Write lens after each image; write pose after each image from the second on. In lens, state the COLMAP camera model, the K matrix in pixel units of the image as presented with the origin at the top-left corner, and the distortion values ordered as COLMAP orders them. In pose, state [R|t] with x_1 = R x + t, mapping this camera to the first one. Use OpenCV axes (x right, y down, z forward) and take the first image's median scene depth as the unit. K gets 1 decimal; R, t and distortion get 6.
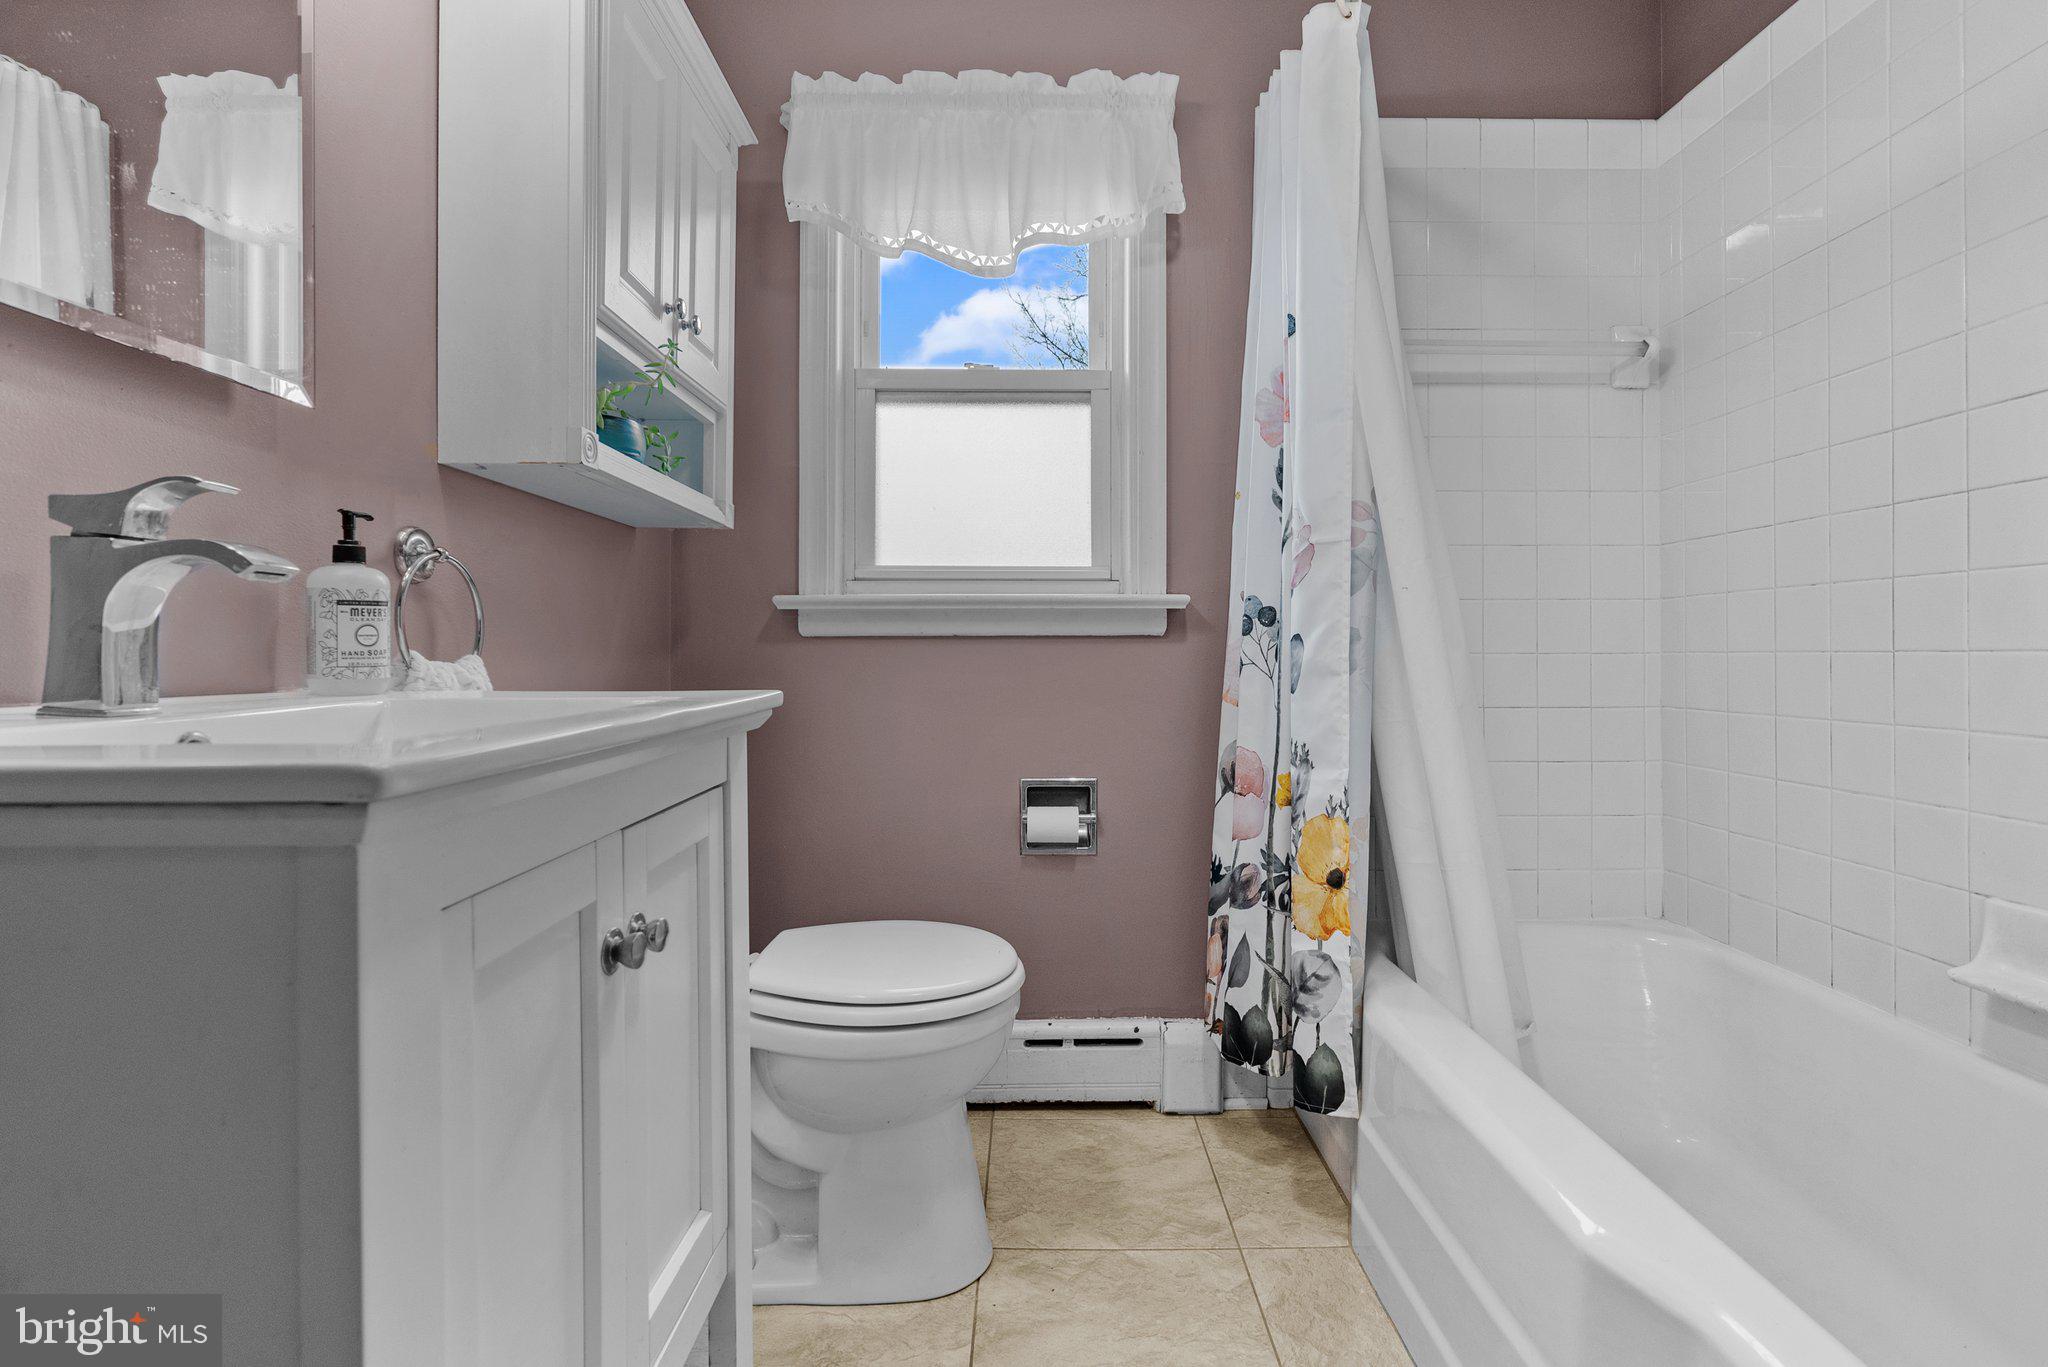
lens RADIAL K [[944.1, 0, 1032.8], [0, 944.1, 666.1], [0, 0, 1]] dist [-0.008932, 0.002496]
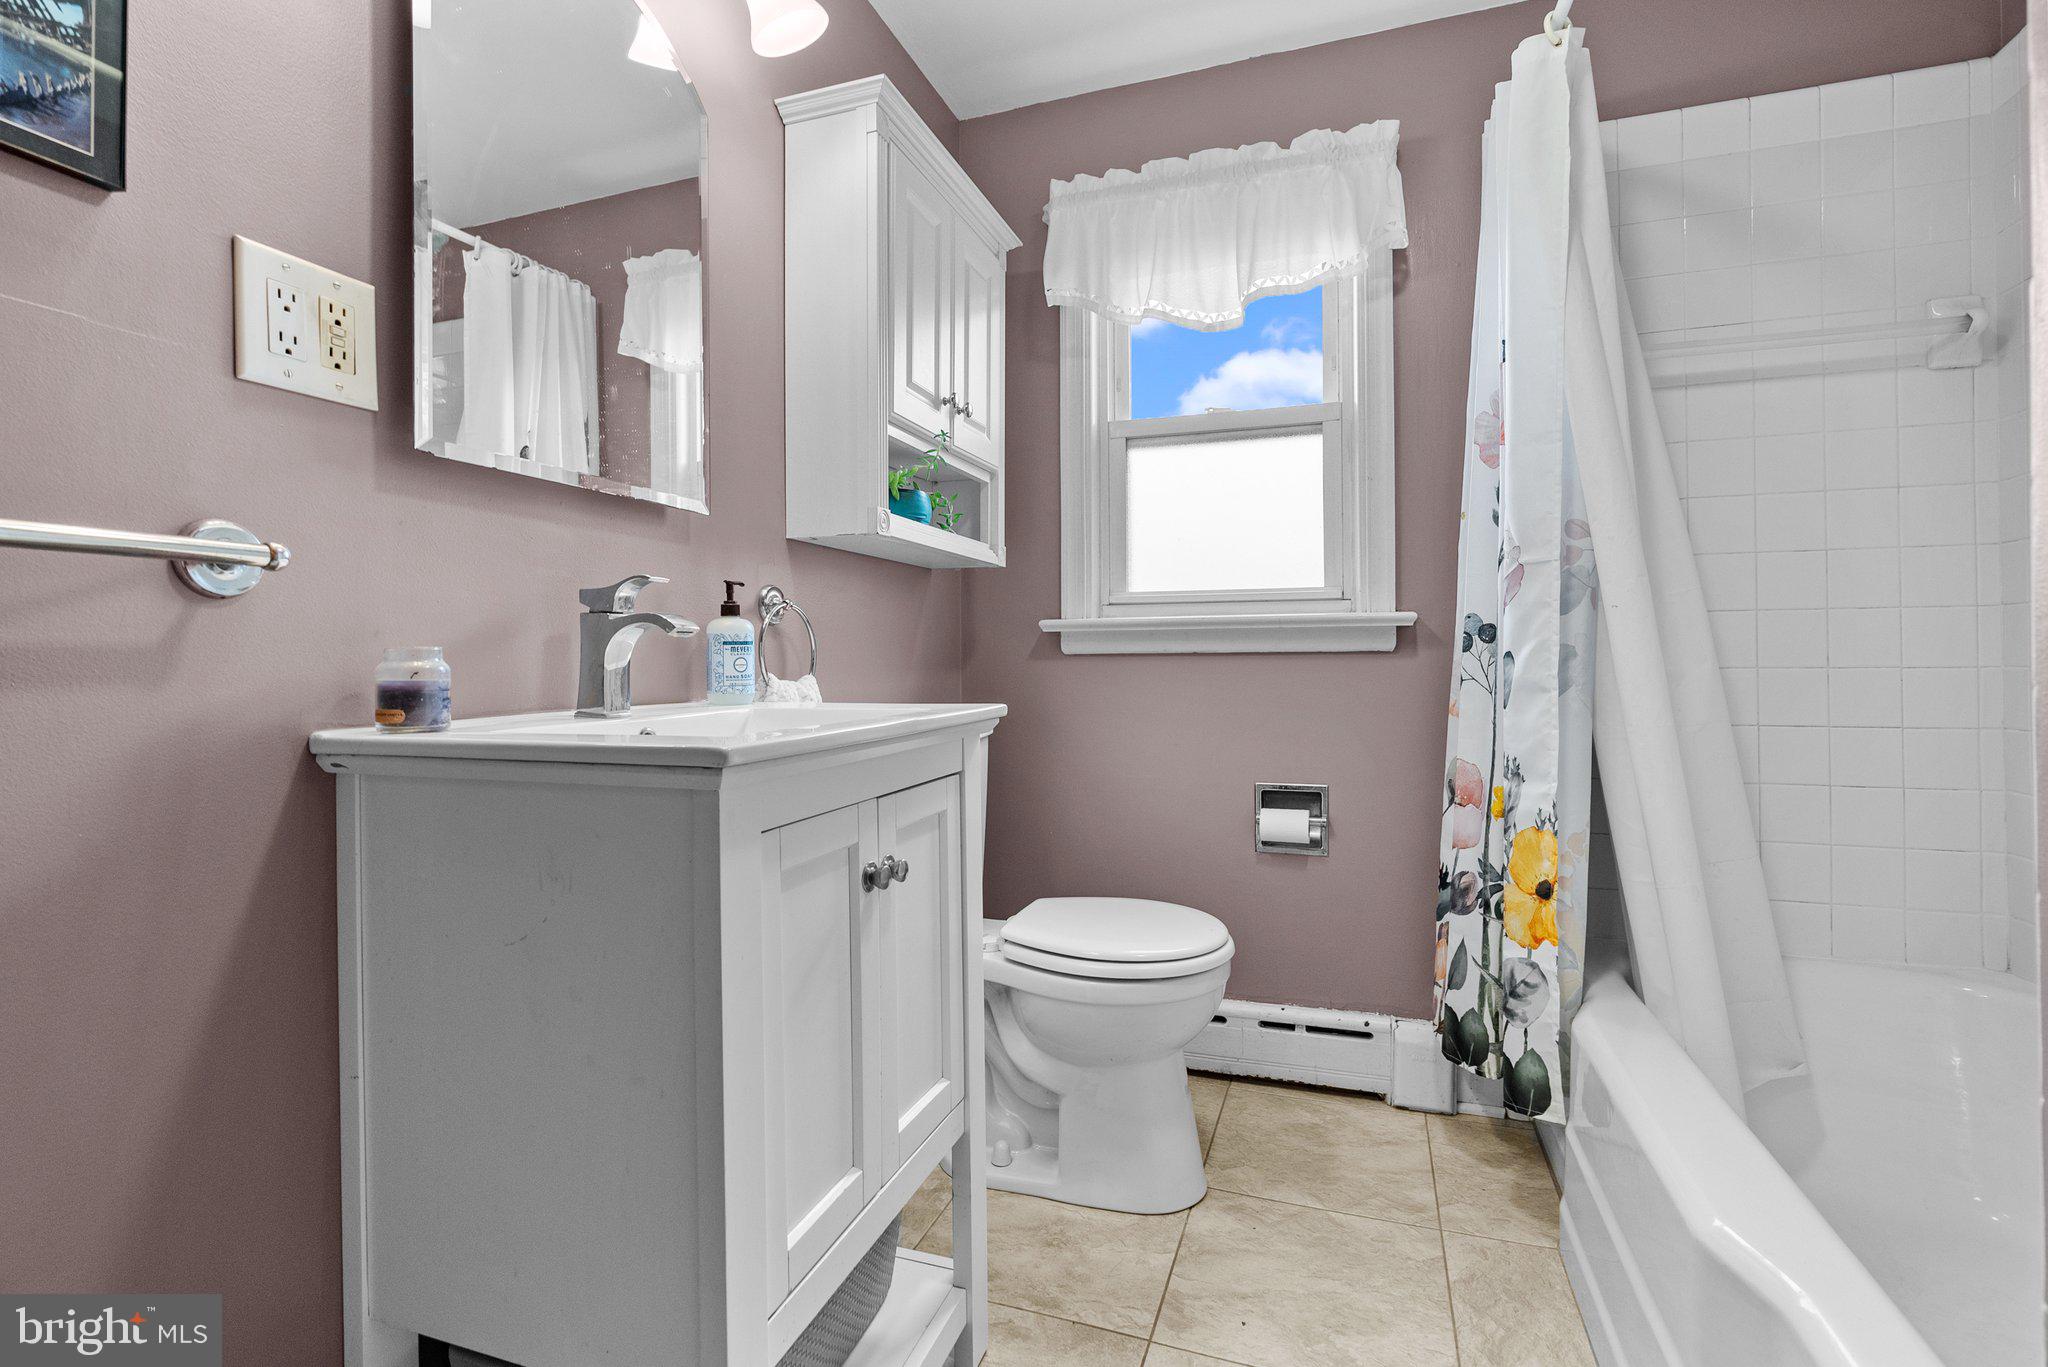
lens RADIAL K [[944.1, 0, 1021.2], [0, 944.1, 680.9], [0, 0, 1]] dist [-0.008932, 0.002496]
pose [[0.939422, 0.002332, -0.342754, 0.129779], [0.001261, 0.999947, 0.010261, -0.012677], [0.342760, -0.010071, 0.939369, -0.147397]]
